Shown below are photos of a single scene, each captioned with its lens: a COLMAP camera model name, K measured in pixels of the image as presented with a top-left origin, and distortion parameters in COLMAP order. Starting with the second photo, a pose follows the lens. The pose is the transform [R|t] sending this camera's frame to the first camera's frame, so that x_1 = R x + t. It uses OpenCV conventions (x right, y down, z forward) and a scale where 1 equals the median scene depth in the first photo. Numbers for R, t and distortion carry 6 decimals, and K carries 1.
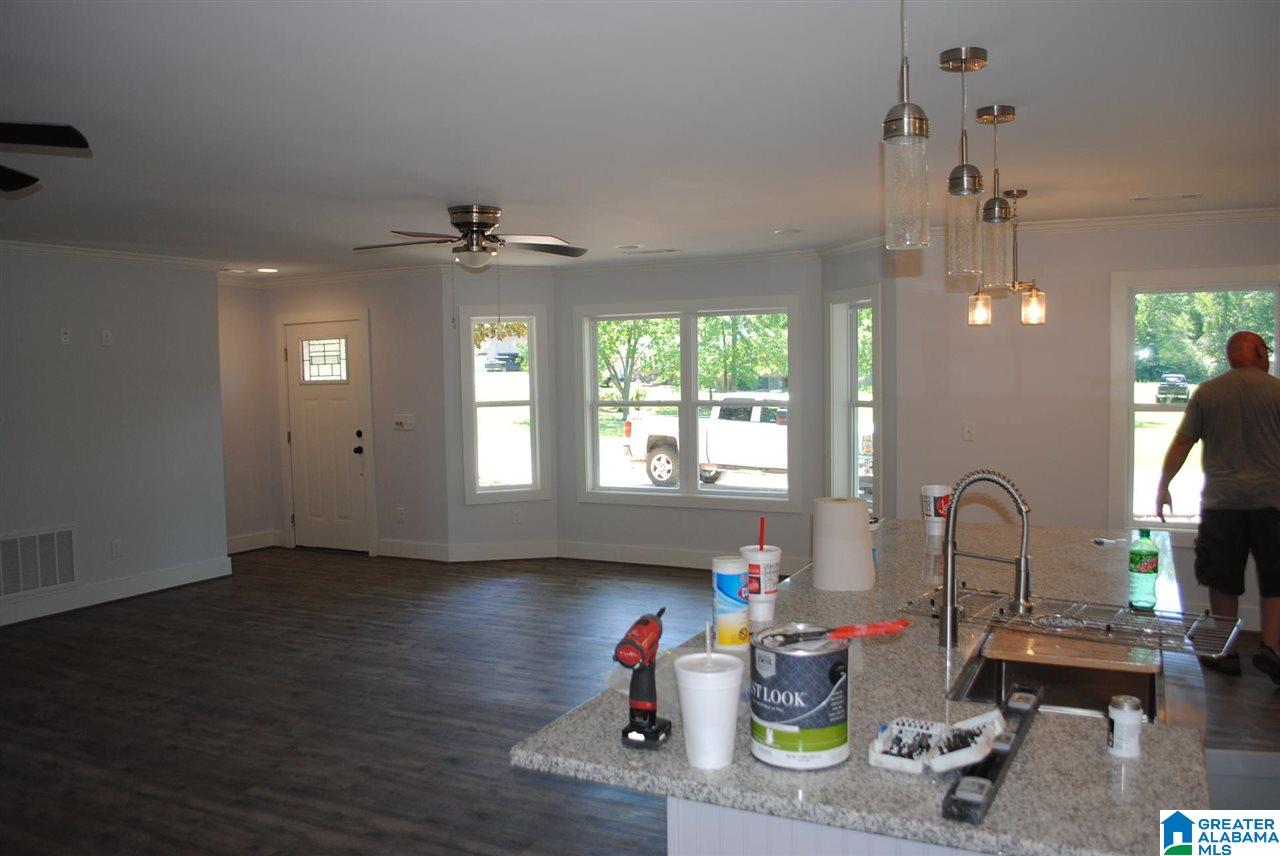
lens RADIAL K [[1012.1, 0, 646.4], [0, 1012.1, 429.0], [0, 0, 1]] dist [-0.080431, 0.009236]
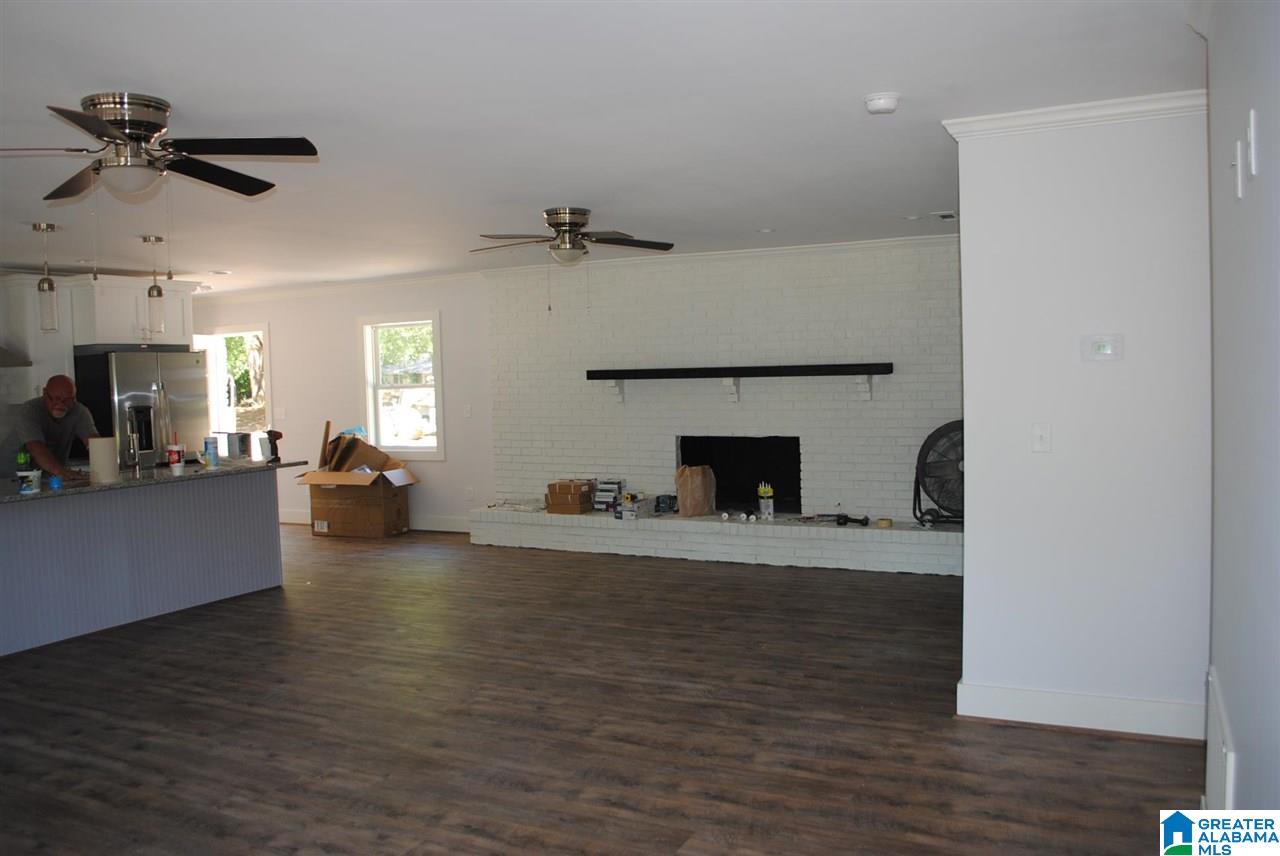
lens RADIAL K [[1012.1, 0, 646.4], [0, 1012.1, 429.0], [0, 0, 1]] dist [-0.080431, 0.009236]
pose [[-0.999170, 0.040615, -0.003031, -0.610645], [0.040022, 0.992928, 0.111768, -0.083134], [0.007549, 0.111554, -0.993730, 2.057405]]
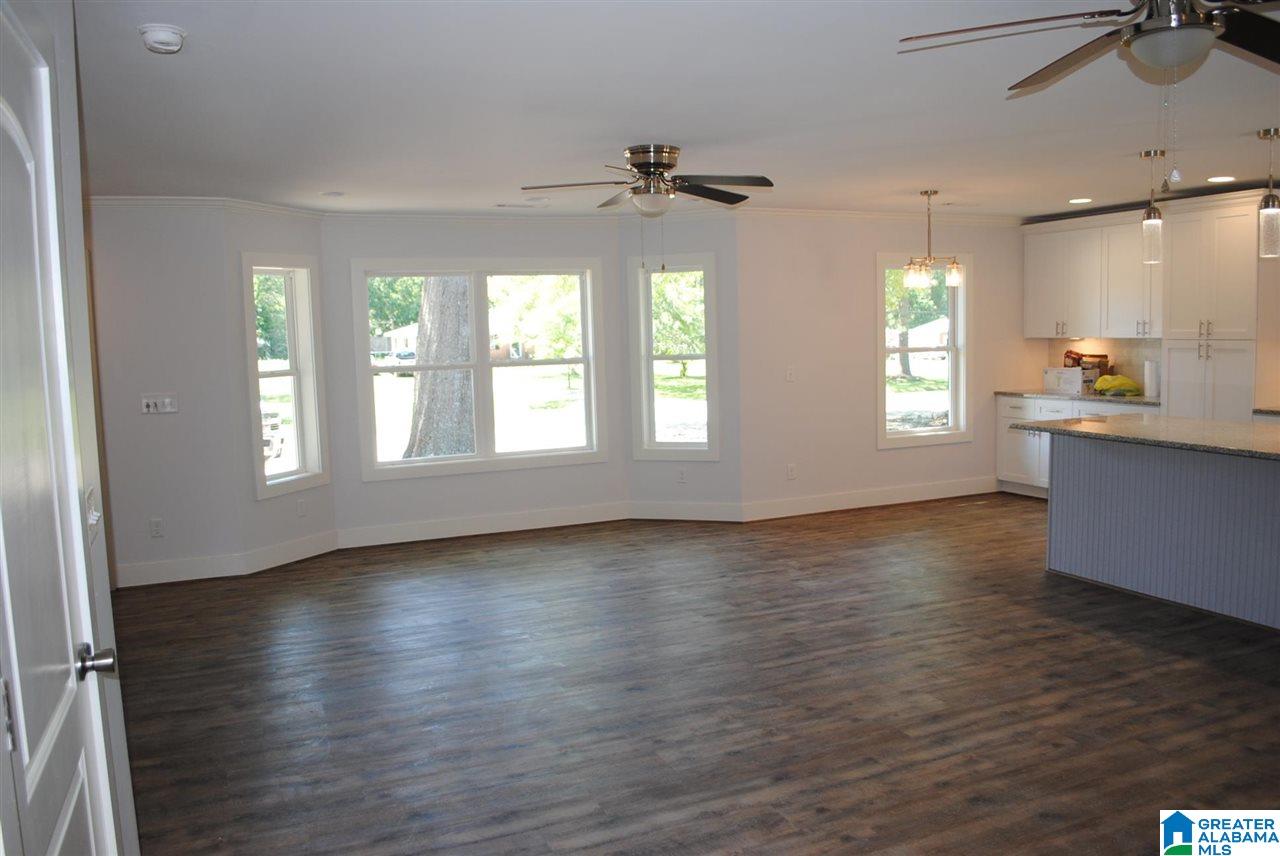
lens RADIAL K [[1012.1, 0, 646.4], [0, 1012.1, 429.0], [0, 0, 1]] dist [-0.080431, 0.009236]
pose [[0.648510, -0.080620, 0.756925, -1.148557], [0.063568, 0.996638, 0.051689, -0.005468], [-0.758547, 0.014595, 0.651455, 0.483967]]
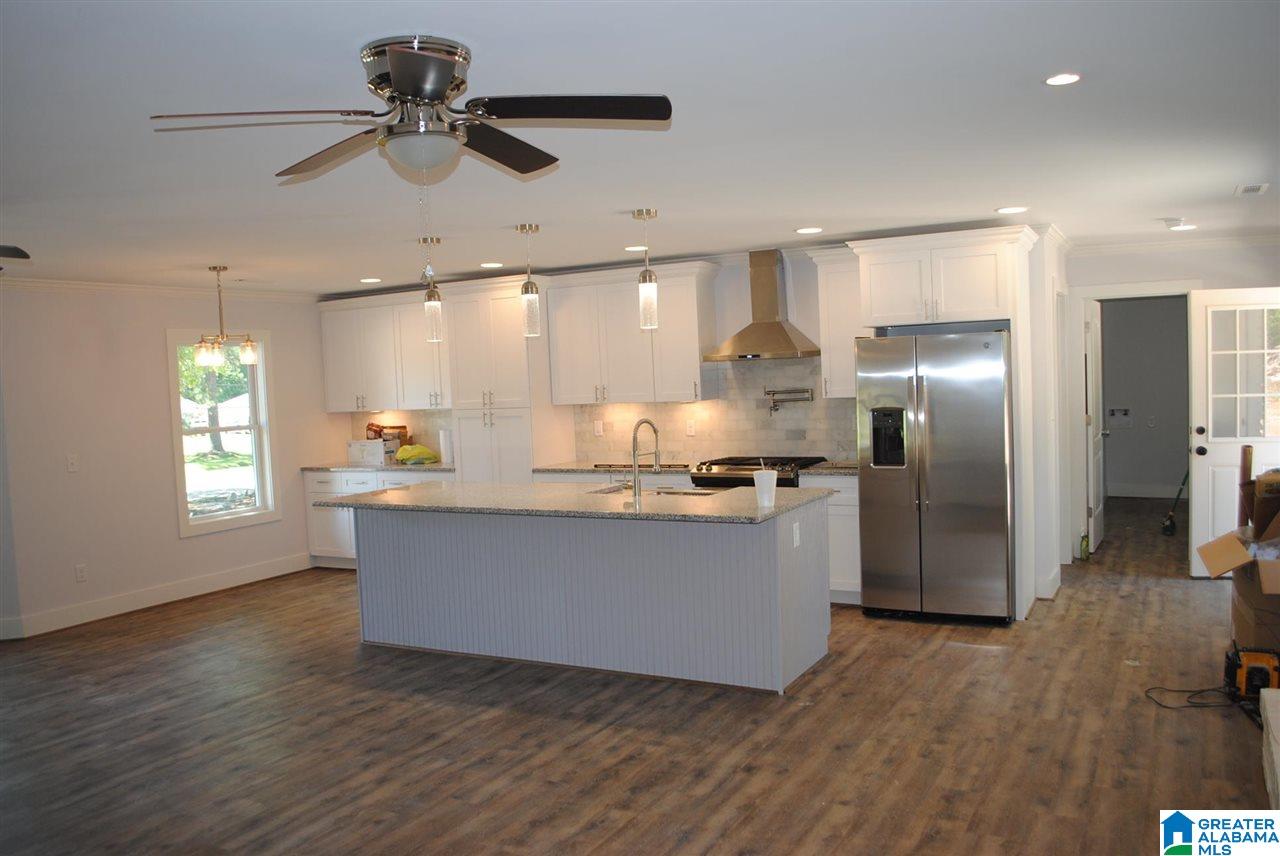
lens RADIAL K [[1012.1, 0, 646.4], [0, 1012.1, 429.0], [0, 0, 1]] dist [-0.080431, 0.009236]
pose [[0.048176, -0.044484, 0.997848, -1.127706], [0.104439, 0.993756, 0.039259, -0.015086], [-0.993364, 0.102322, 0.052521, 0.465064]]
